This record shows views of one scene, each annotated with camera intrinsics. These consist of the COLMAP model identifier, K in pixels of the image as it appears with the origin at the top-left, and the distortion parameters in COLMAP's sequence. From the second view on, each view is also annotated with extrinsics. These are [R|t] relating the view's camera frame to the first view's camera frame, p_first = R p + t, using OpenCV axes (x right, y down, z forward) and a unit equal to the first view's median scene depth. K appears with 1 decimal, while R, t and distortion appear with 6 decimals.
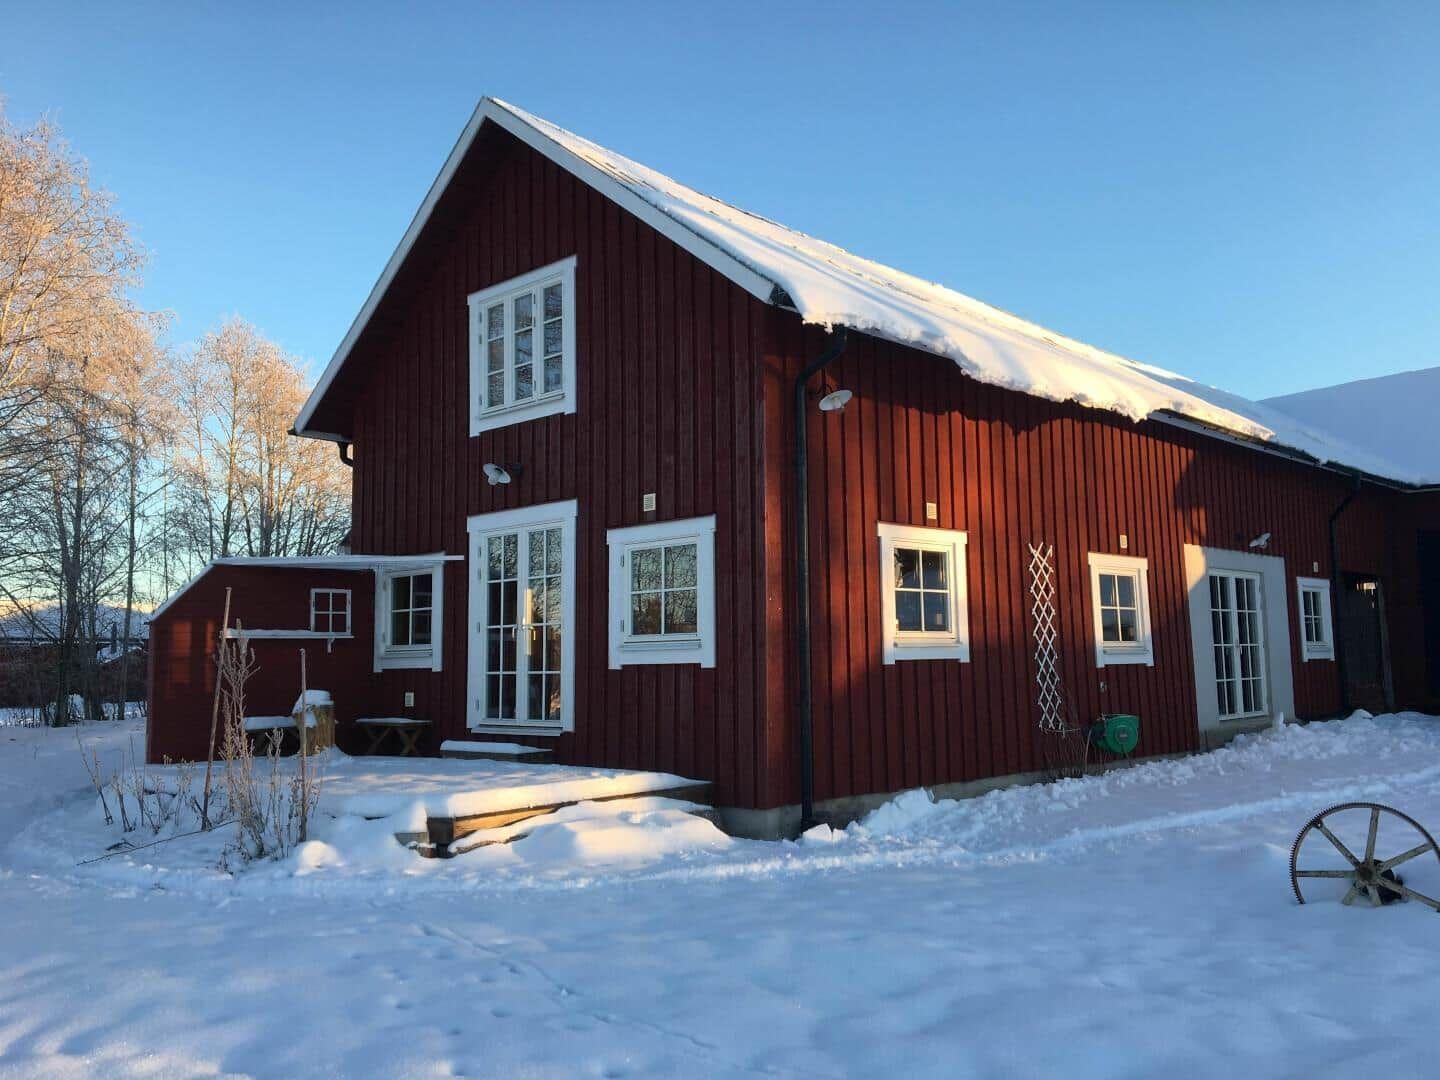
lens RADIAL K [[1226.4, 0, 721.2], [0, 1226.4, 513.0], [0, 0, 1]] dist [-0.000342, -0.001378]
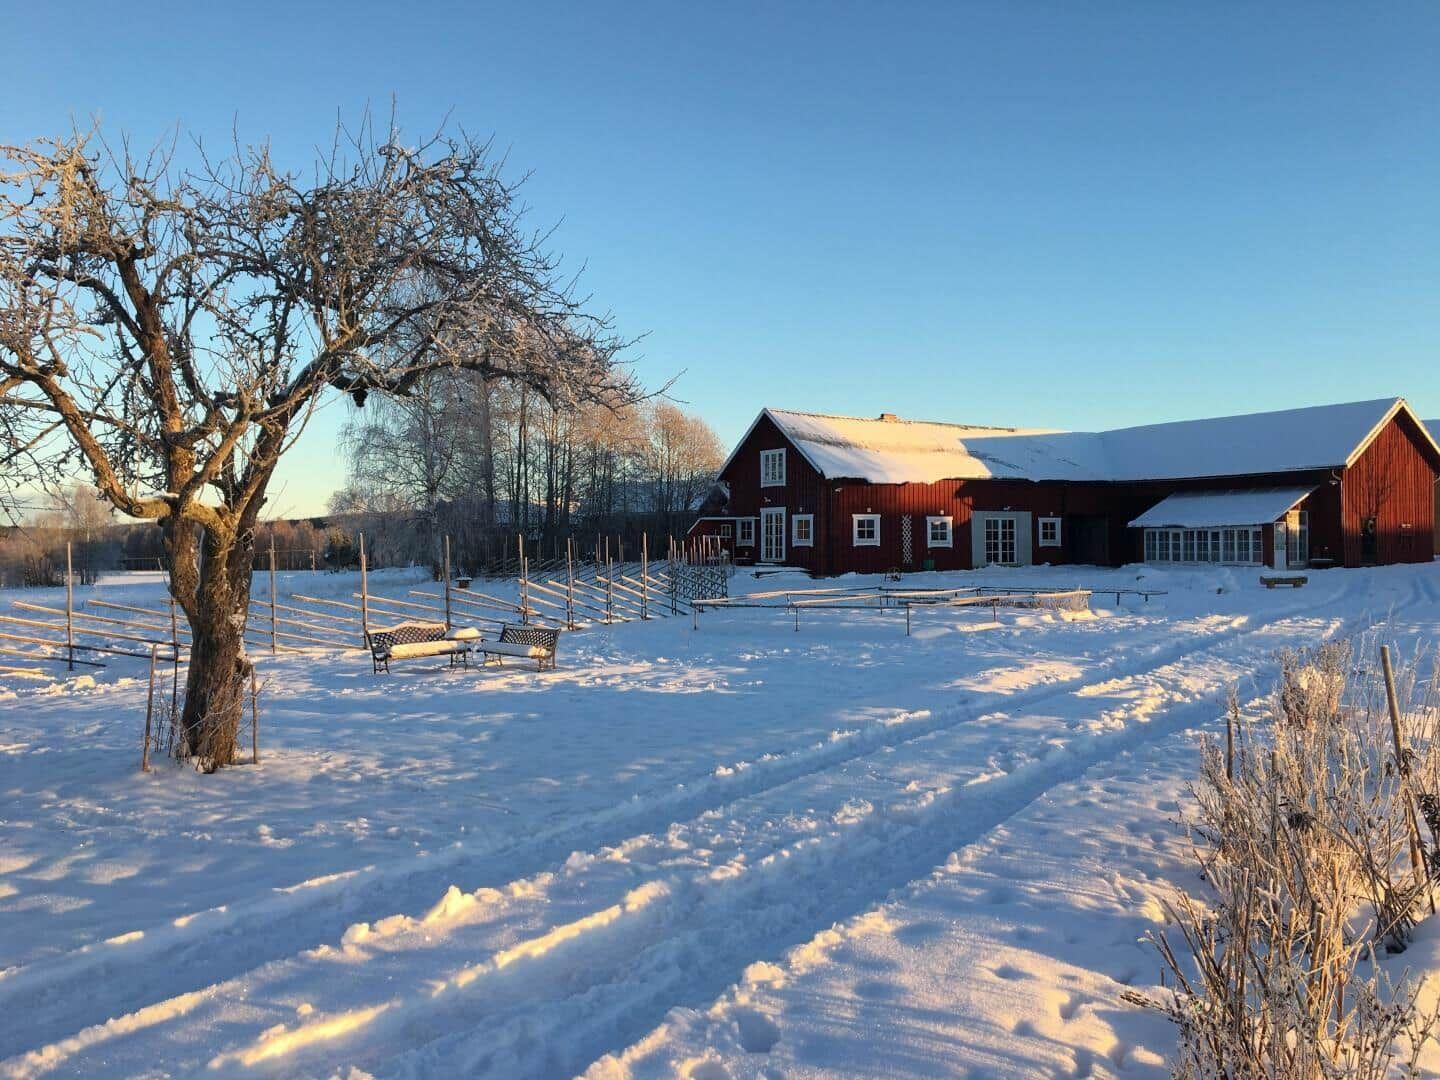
lens RADIAL K [[1226.4, 0, 721.2], [0, 1226.4, 513.0], [0, 0, 1]] dist [-0.000342, -0.001378]
pose [[0.973897, 0.010711, -0.226738, 0.618120], [0.009215, 0.996197, 0.086644, -0.353998], [0.226804, -0.086471, 0.970094, -3.126785]]
